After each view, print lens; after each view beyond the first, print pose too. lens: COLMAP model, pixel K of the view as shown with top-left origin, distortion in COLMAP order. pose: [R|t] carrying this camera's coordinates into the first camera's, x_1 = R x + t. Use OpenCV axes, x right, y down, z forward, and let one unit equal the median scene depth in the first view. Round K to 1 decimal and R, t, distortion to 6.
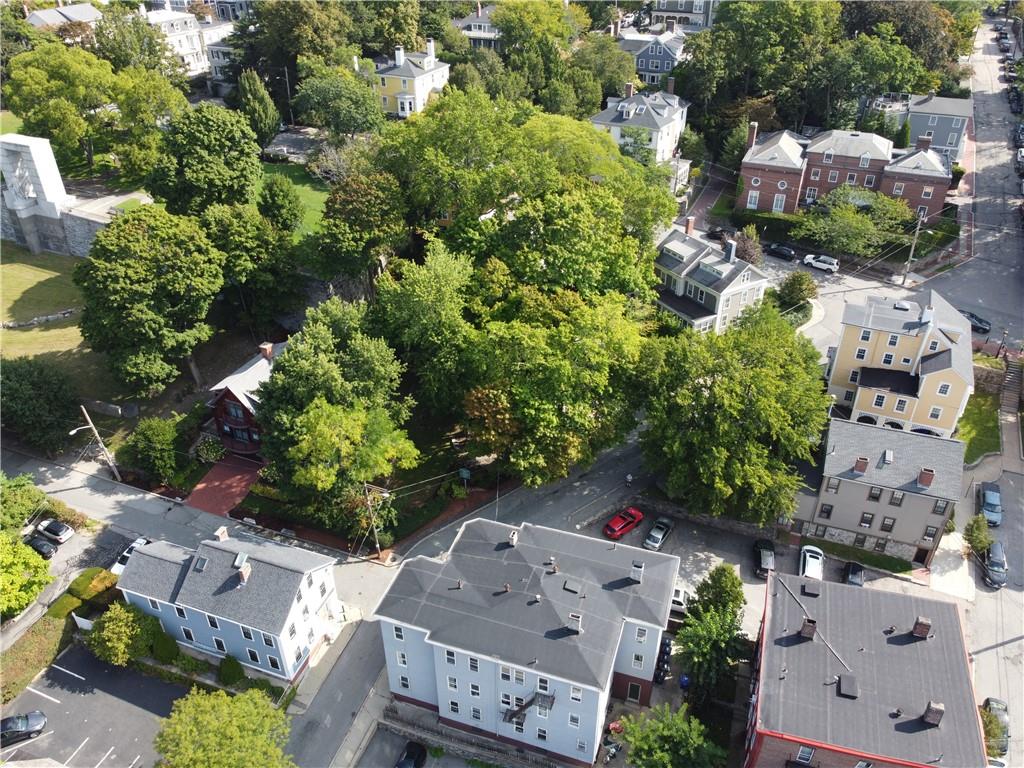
lens RADIAL K [[776.1, 0, 510.1], [0, 776.1, 377.1], [0, 0, 1]] dist [-0.001791, -0.003876]
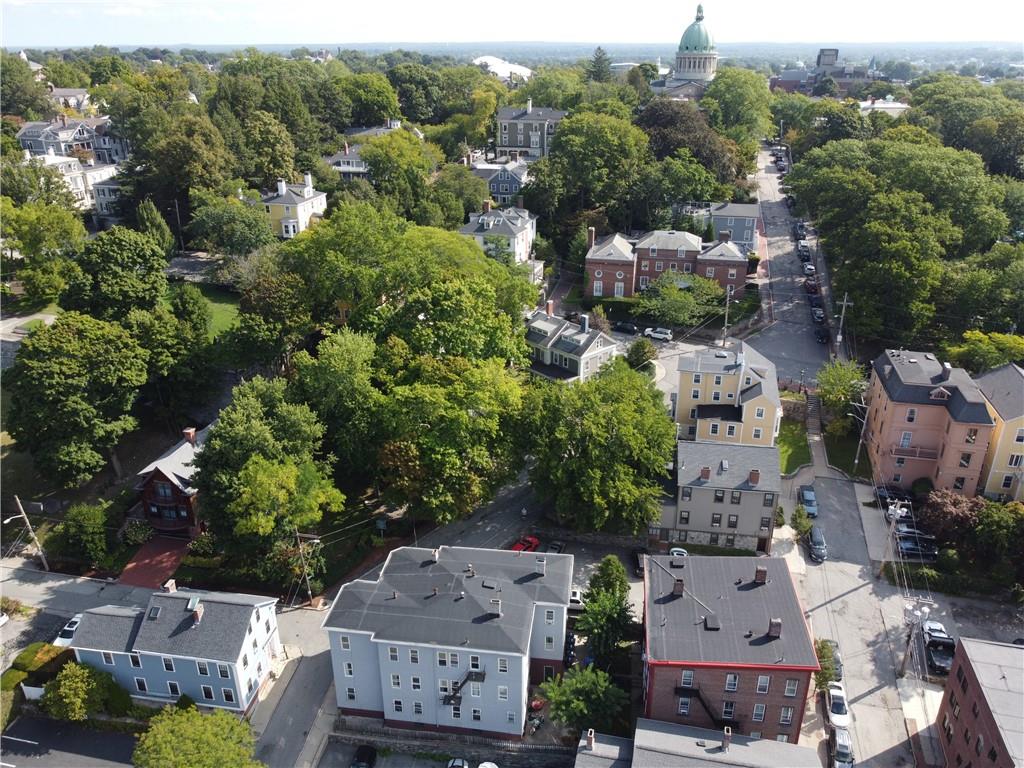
lens RADIAL K [[776.1, 0, 510.1], [0, 776.1, 377.1], [0, 0, 1]] dist [-0.001791, -0.003876]
pose [[0.981910, -0.074477, 0.174087, -0.055328], [0.101736, 0.982927, -0.153312, 0.106580], [-0.159697, 0.168249, 0.972723, -0.170742]]
